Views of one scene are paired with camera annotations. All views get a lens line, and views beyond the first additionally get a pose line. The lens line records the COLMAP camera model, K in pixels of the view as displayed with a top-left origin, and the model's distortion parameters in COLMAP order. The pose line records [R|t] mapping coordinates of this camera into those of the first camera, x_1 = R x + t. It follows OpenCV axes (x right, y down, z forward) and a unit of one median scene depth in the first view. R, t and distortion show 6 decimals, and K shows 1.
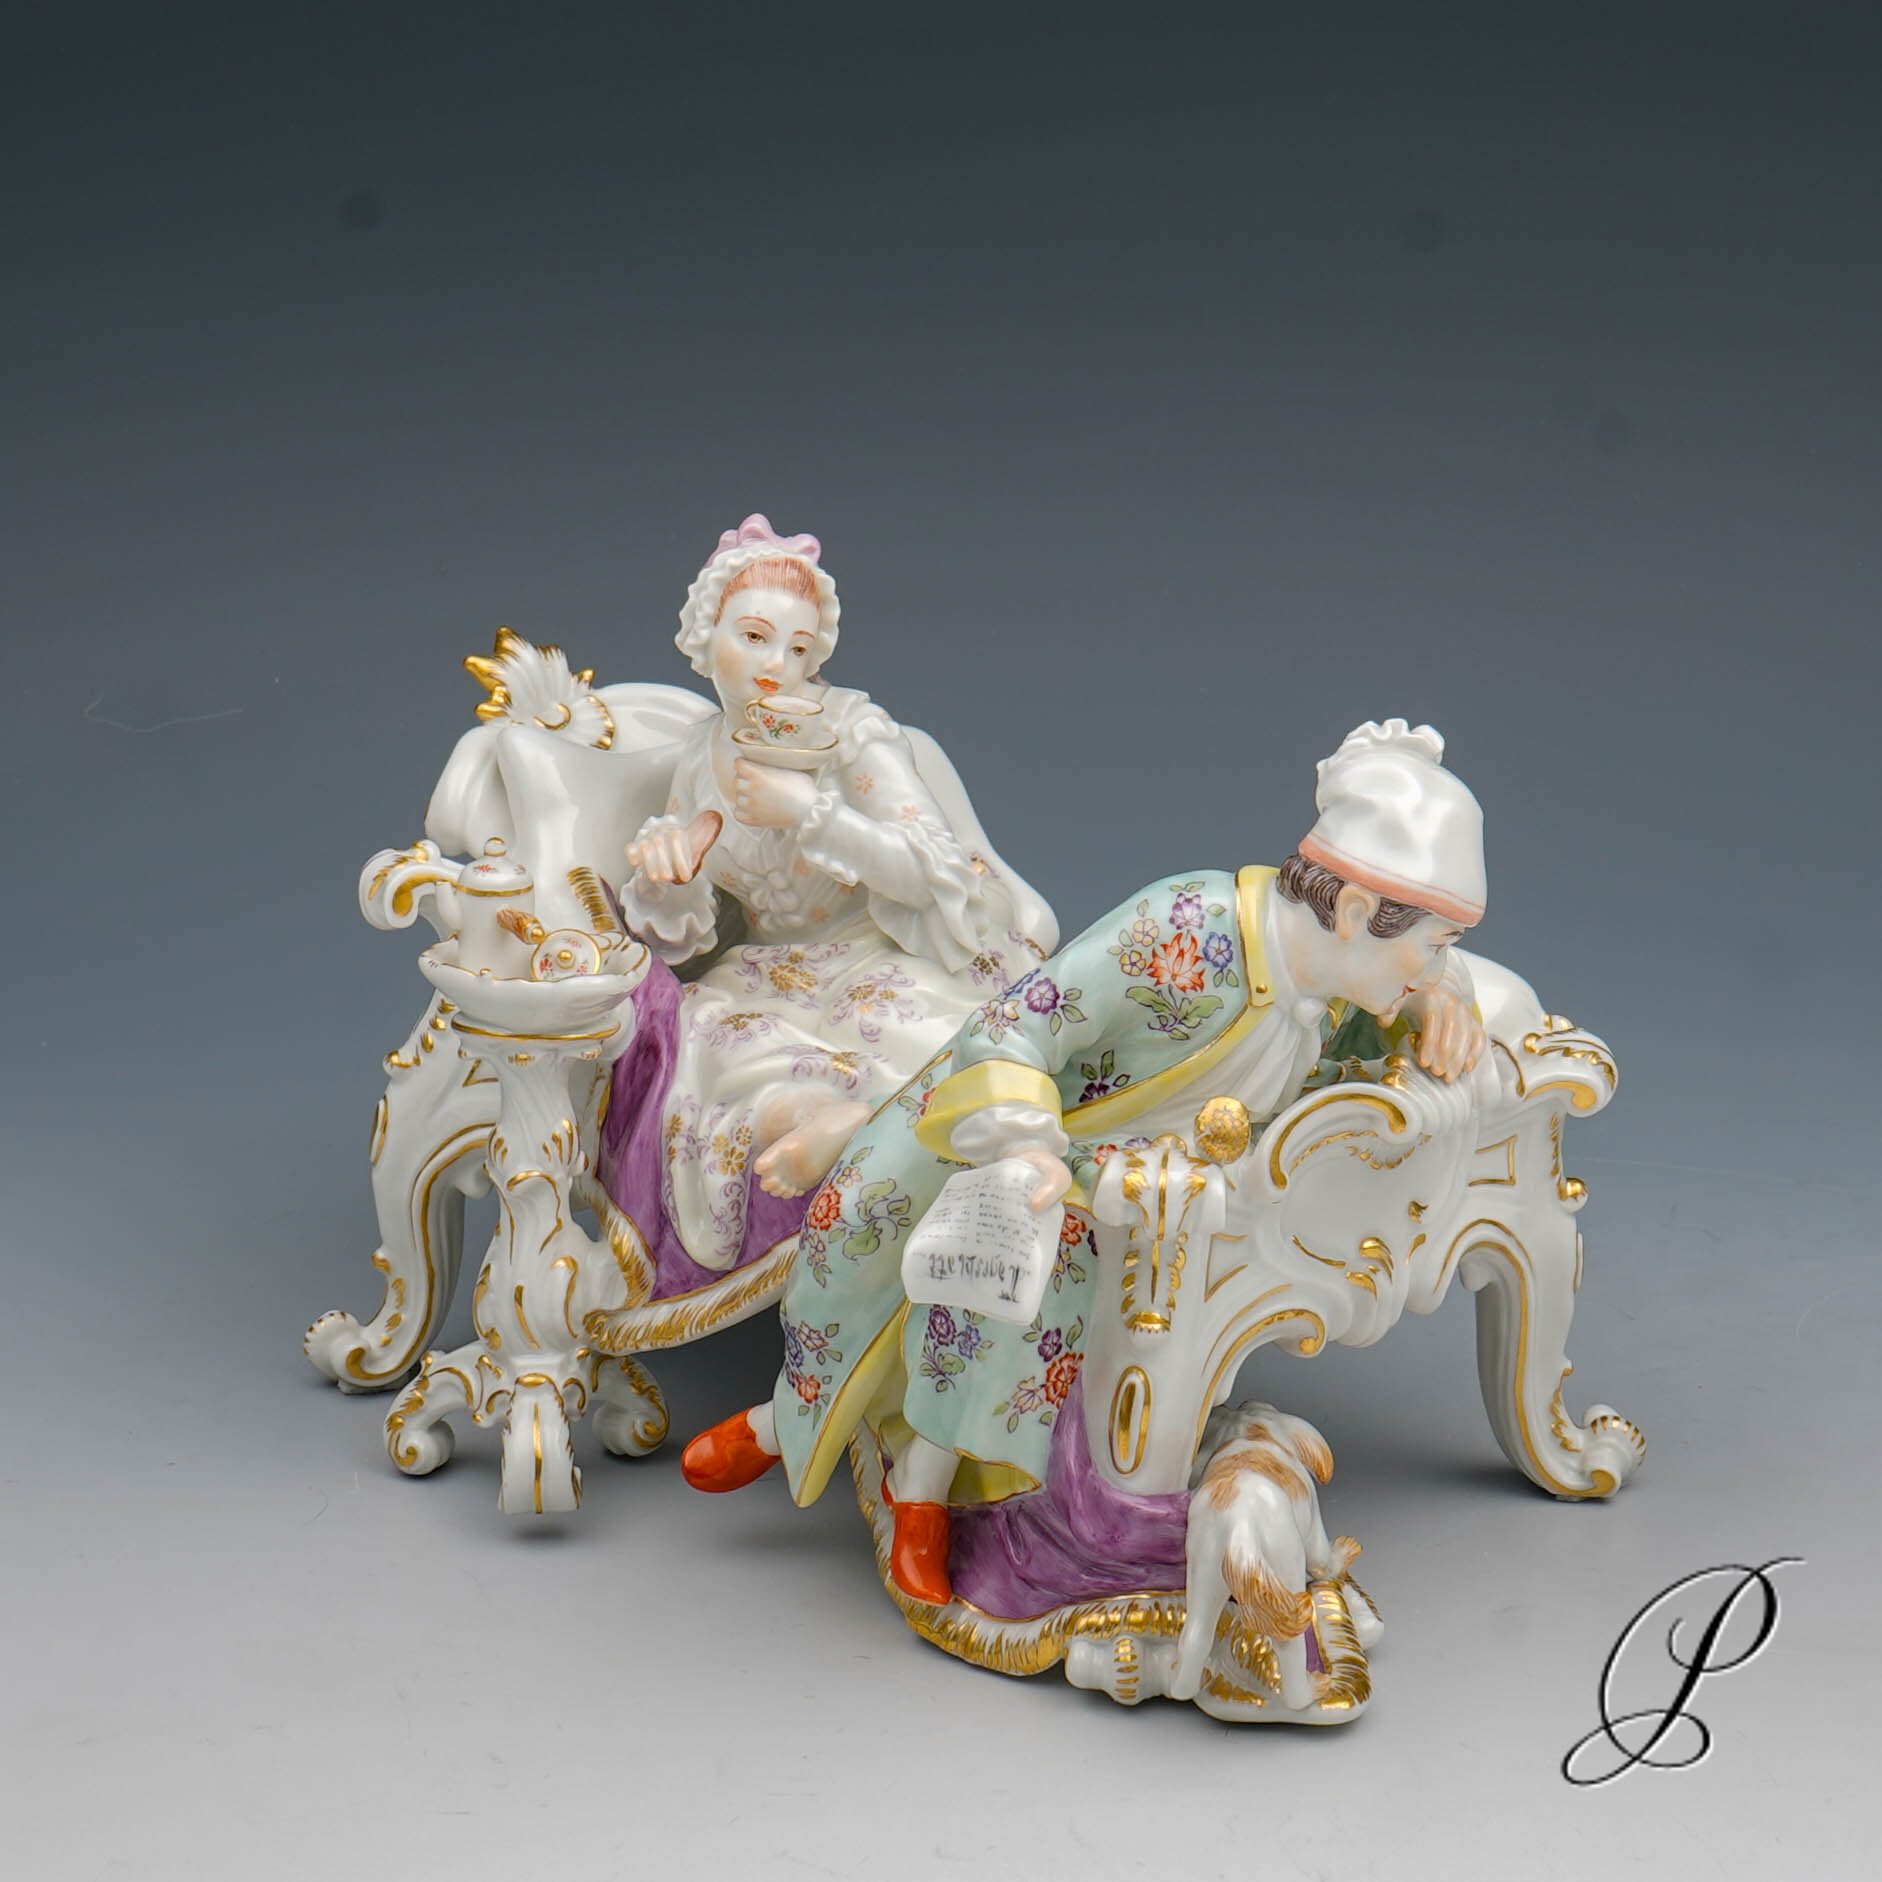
lens RADIAL K [[6604.9, 0, 959.6], [0, 6604.9, 944.6], [0, 0, 1]] dist [0.088247, 0.000000]
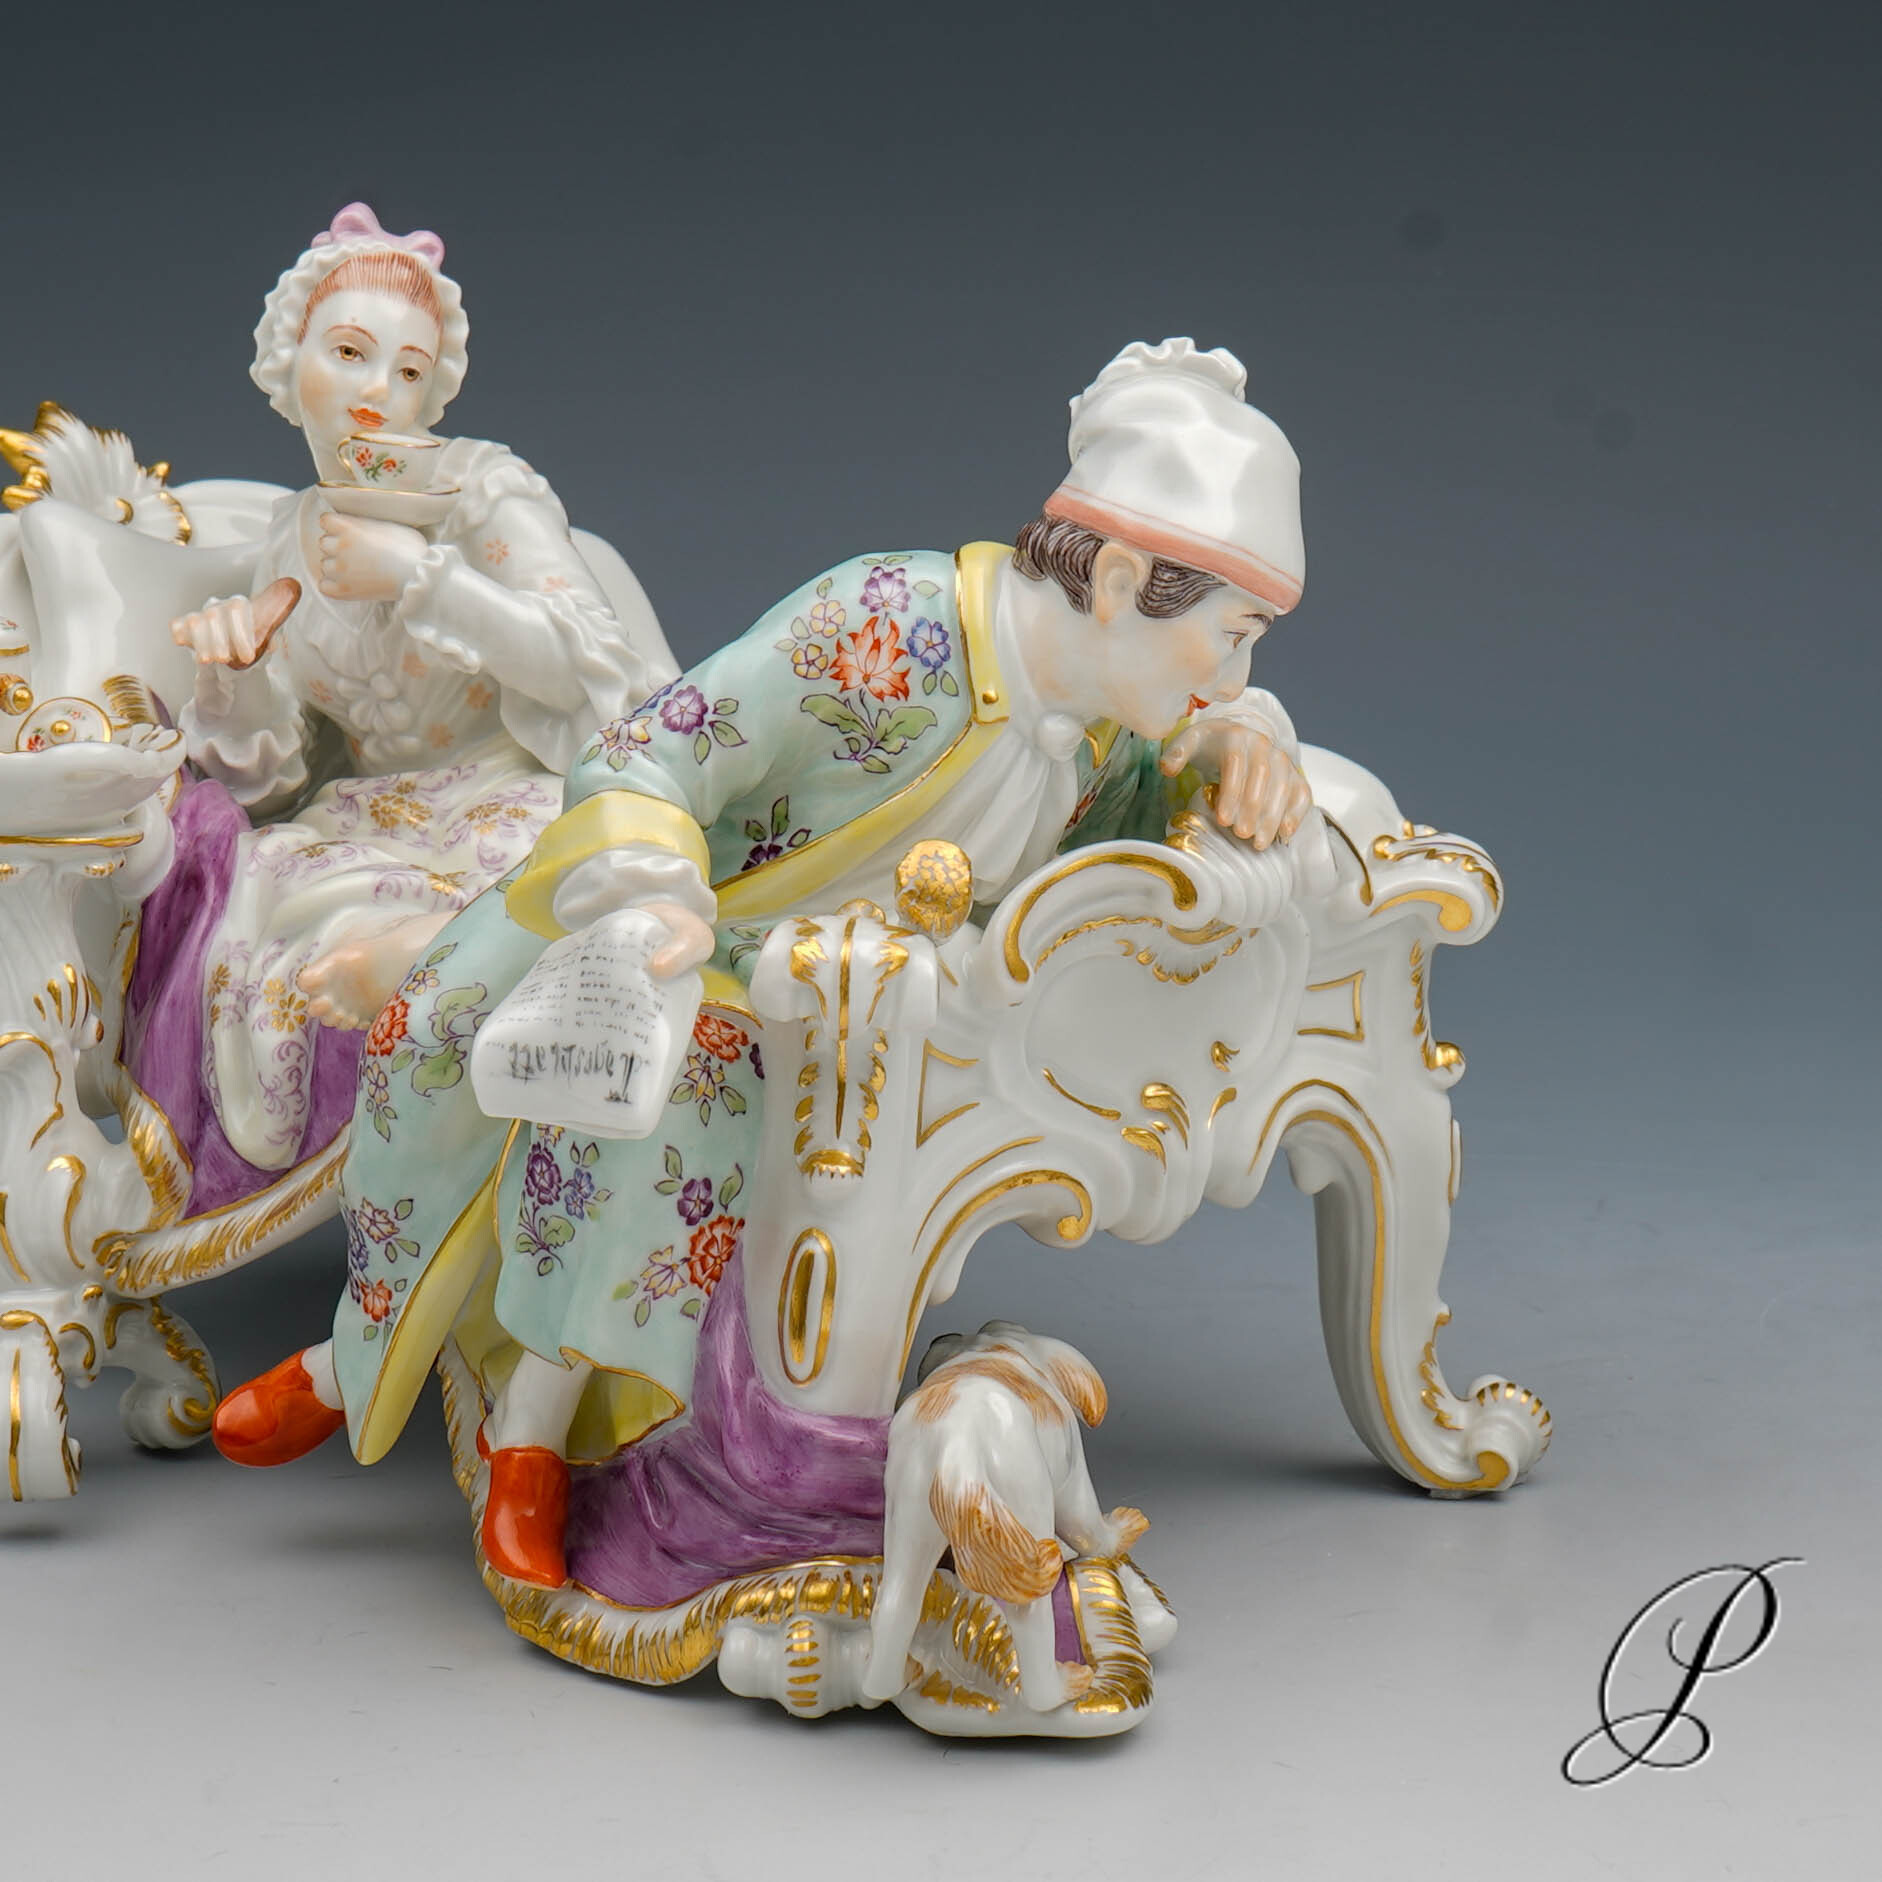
lens RADIAL K [[6604.9, 0, 930.9], [0, 6604.9, 830.9], [0, 0, 1]] dist [0.088247, 0.000000]
pose [[0.999951, -0.002396, -0.009596, 0.044832], [0.001250, 0.993049, -0.117697, 0.102244], [0.009811, 0.117679, 0.993003, 0.283455]]
